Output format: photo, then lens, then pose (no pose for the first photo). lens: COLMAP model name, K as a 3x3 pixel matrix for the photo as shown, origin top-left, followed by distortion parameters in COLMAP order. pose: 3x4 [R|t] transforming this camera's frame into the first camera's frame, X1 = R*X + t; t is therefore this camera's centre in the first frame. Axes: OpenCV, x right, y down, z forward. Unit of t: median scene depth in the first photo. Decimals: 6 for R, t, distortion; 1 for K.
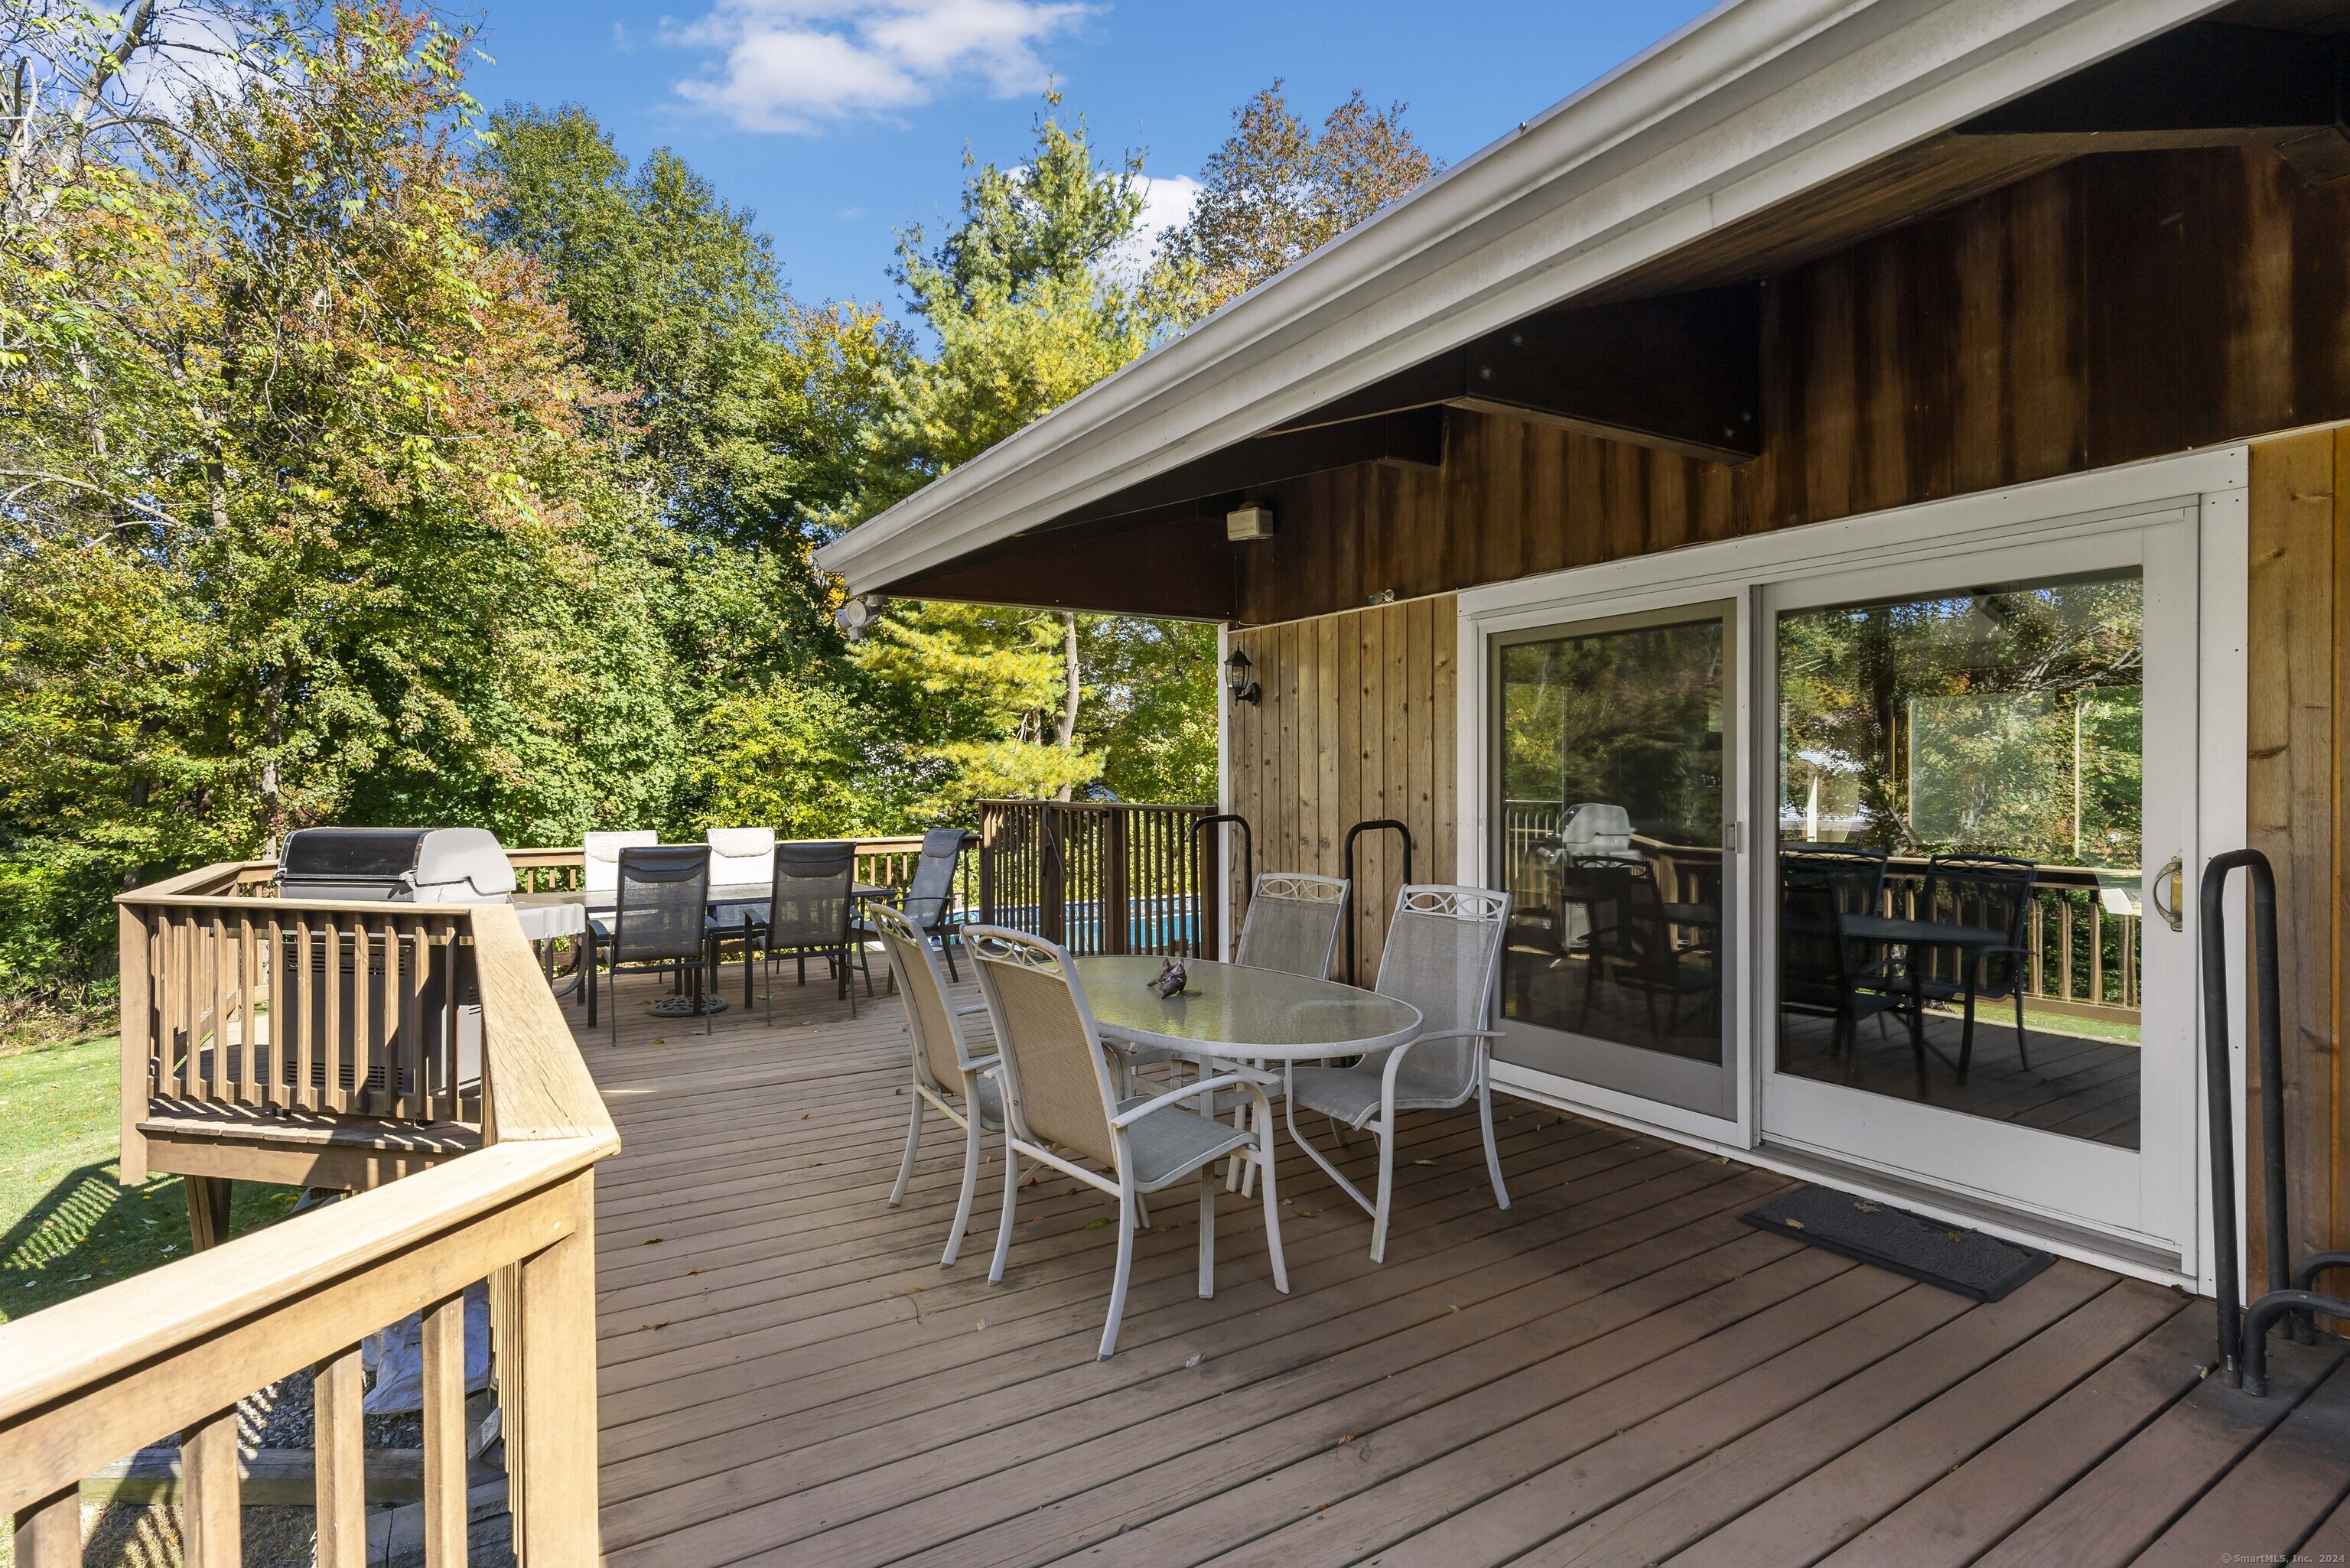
lens RADIAL K [[1141.6, 0, 1172.8], [0, 1141.6, 777.7], [0, 0, 1]] dist [0.003430, 0.000136]
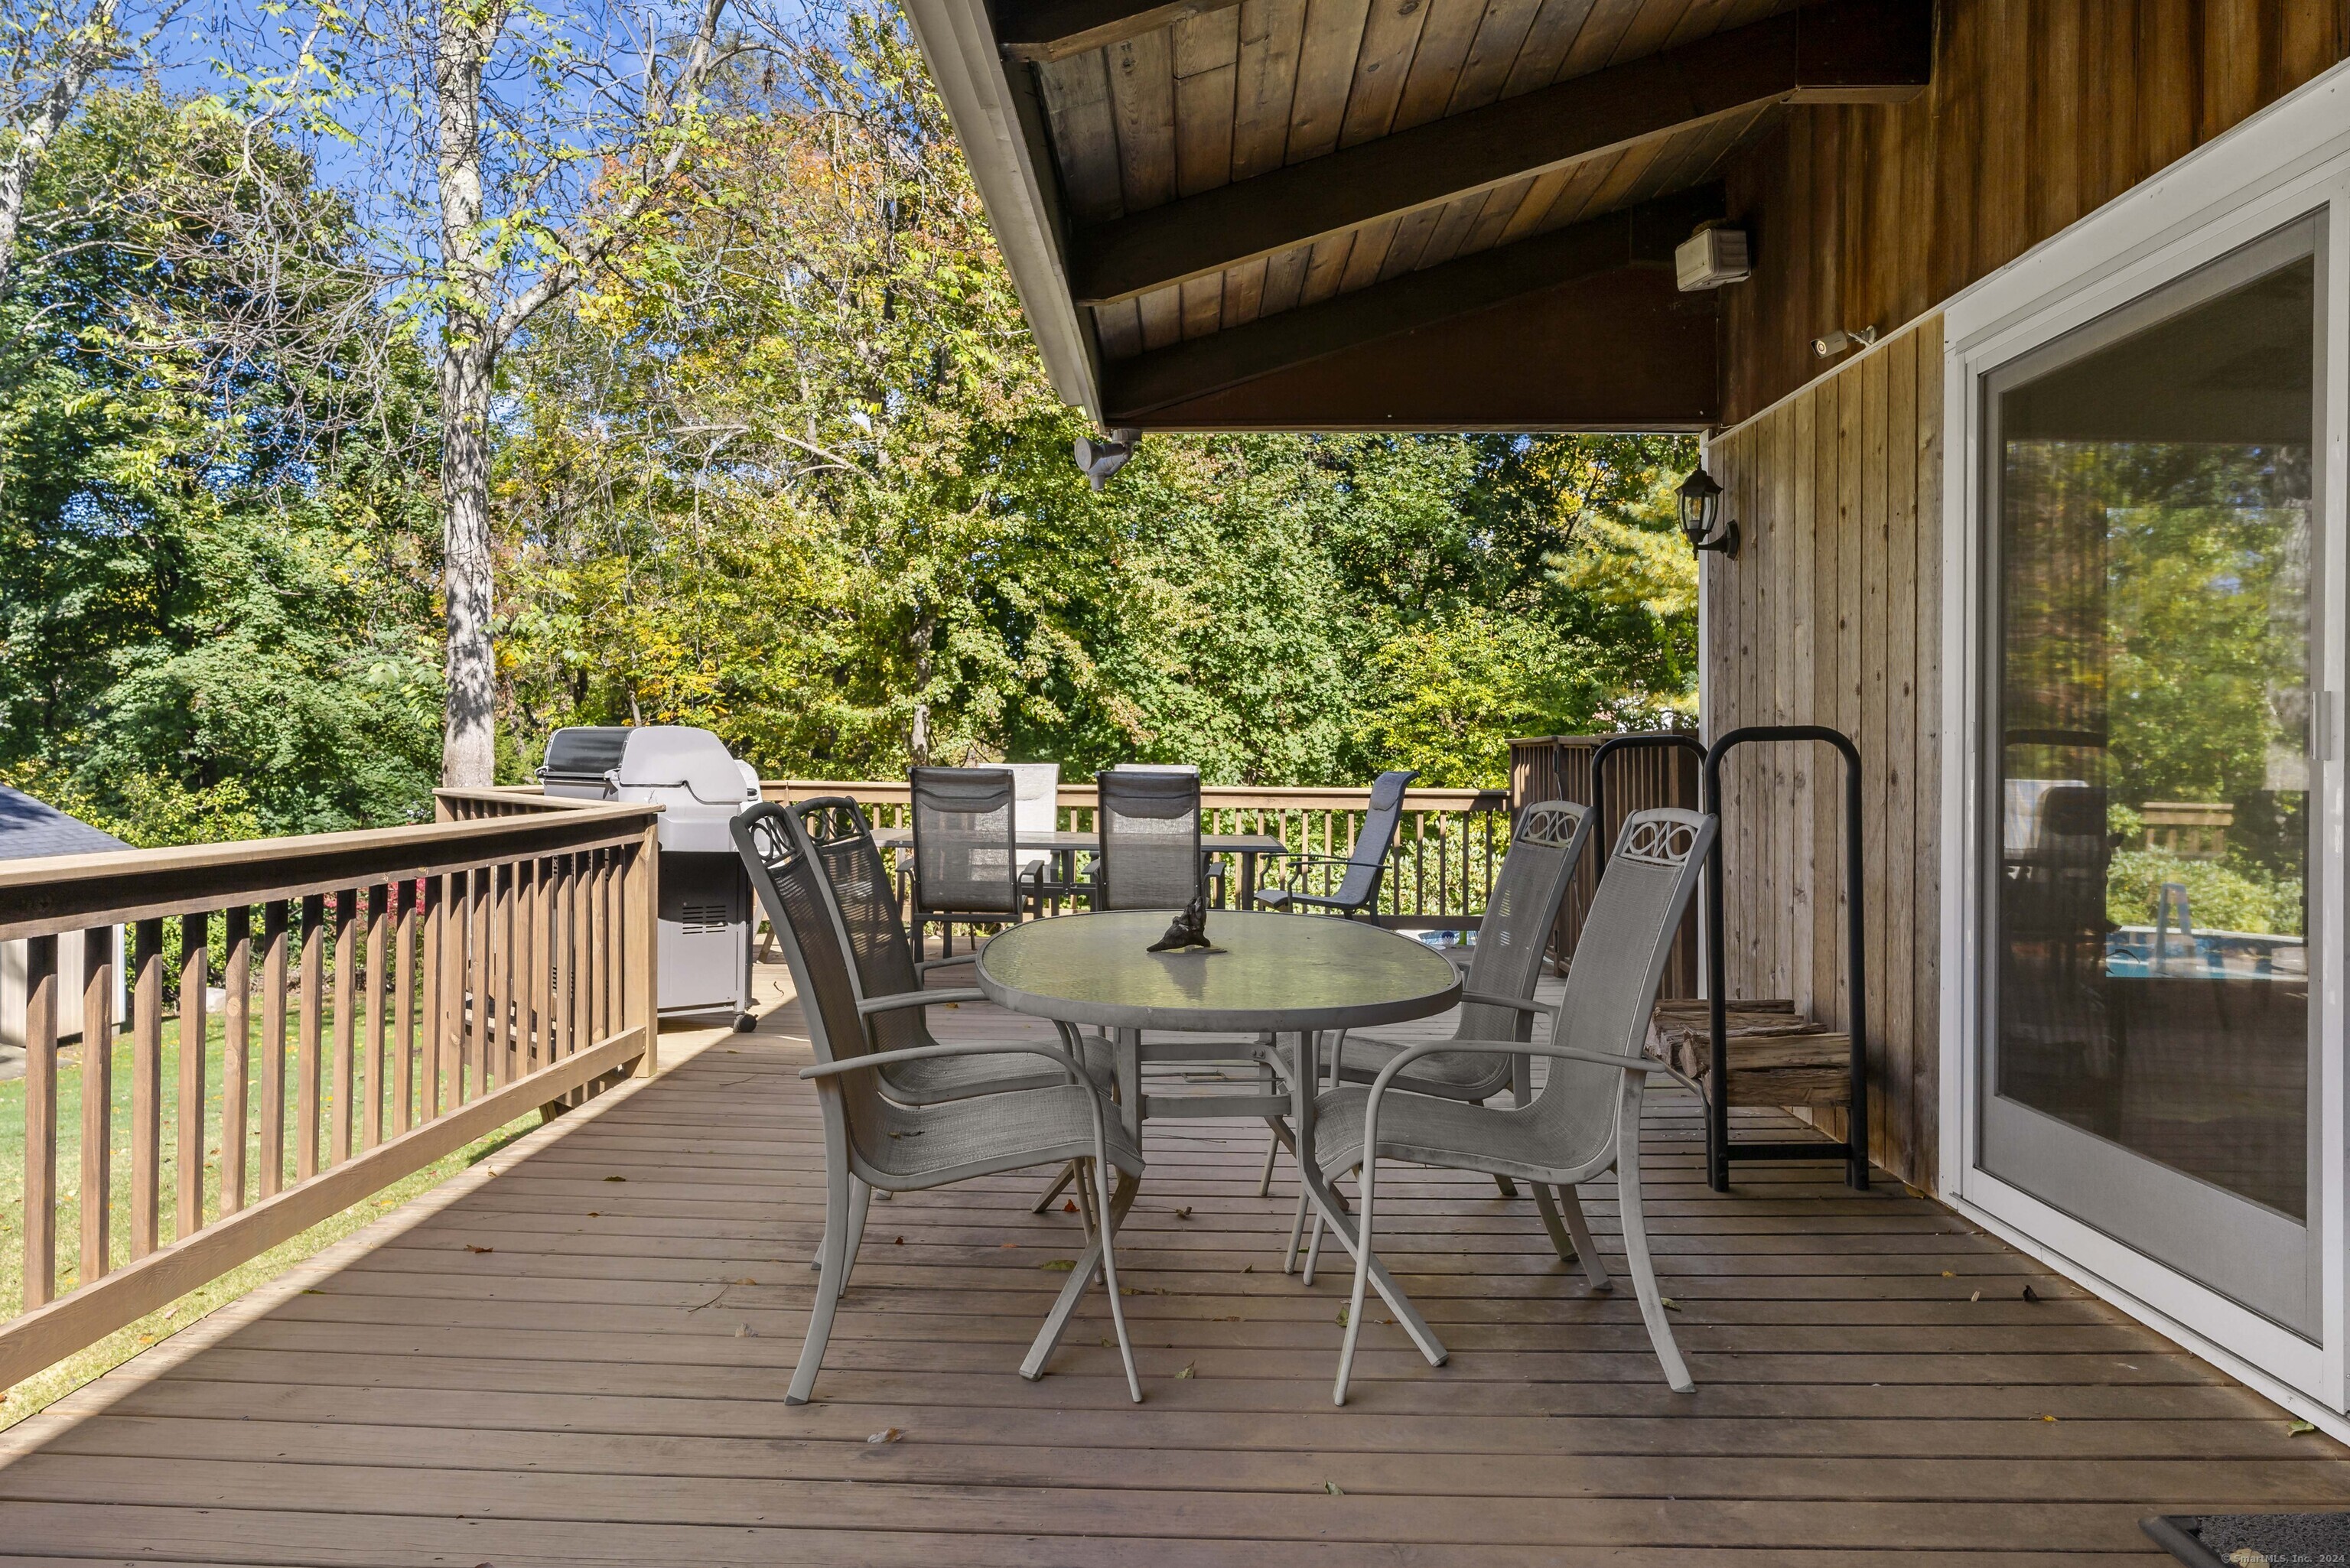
lens RADIAL K [[1571.9, 0, 1172.6], [0, 1571.9, 766.7], [0, 0, 1]] dist [-0.003753, 0.002633]
pose [[0.828315, 0.016486, -0.560019, 0.103200], [-0.013111, 0.999864, 0.010042, 0.015067], [0.560109, -0.000975, 0.828419, 0.048851]]
